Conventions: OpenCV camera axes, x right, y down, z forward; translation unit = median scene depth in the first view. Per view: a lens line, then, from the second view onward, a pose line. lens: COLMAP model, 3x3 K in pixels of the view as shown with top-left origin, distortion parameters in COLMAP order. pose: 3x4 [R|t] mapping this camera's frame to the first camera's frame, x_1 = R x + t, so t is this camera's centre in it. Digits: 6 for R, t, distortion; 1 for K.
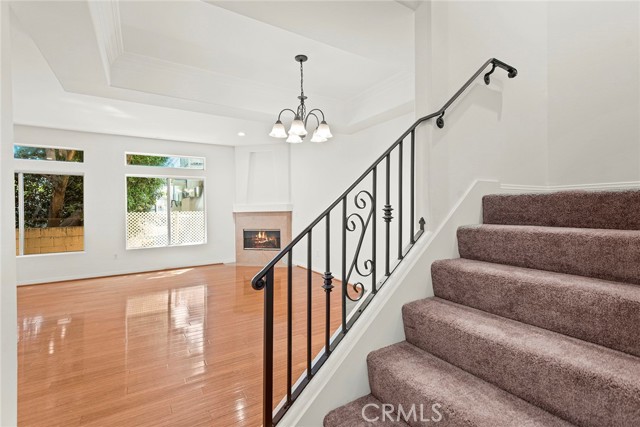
lens RADIAL K [[288.3, 0, 320.7], [0, 288.3, 207.7], [0, 0, 1]] dist [0.022985, -0.007933]
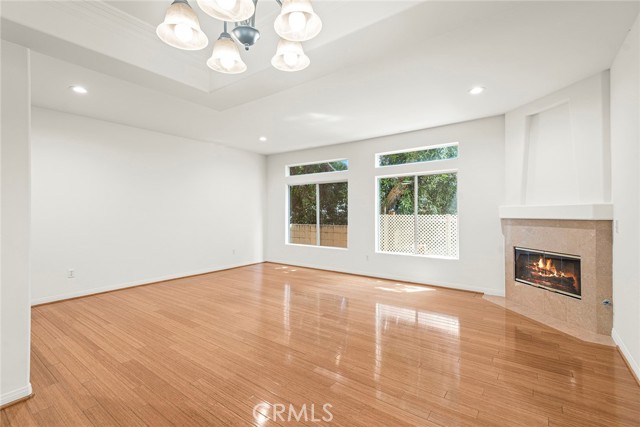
lens RADIAL K [[288.3, 0, 322.5], [0, 288.3, 211.9], [0, 0, 1]] dist [0.022985, -0.007933]
pose [[0.366934, 0.013102, -0.930155, 0.160038], [-0.004333, 0.999914, 0.012375, -0.004683], [0.930237, -0.000511, 0.366959, 0.423061]]
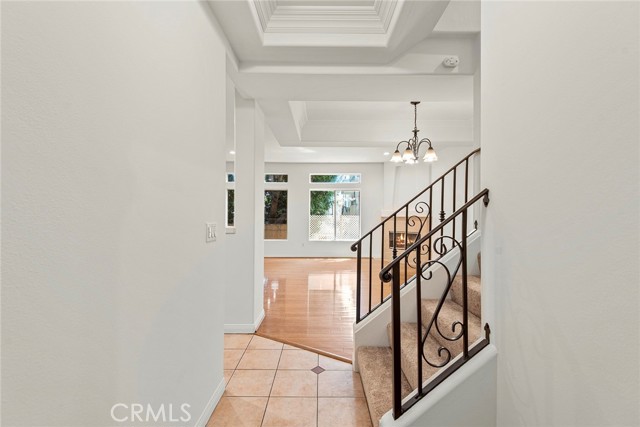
lens RADIAL K [[288.3, 0, 325.4], [0, 288.3, 208.8], [0, 0, 1]] dist [0.022985, -0.007933]
pose [[0.853686, 0.008027, -0.520726, 0.133636], [-0.018700, 0.999709, -0.015247, 0.004093], [0.520452, 0.022754, 0.853588, -0.169509]]
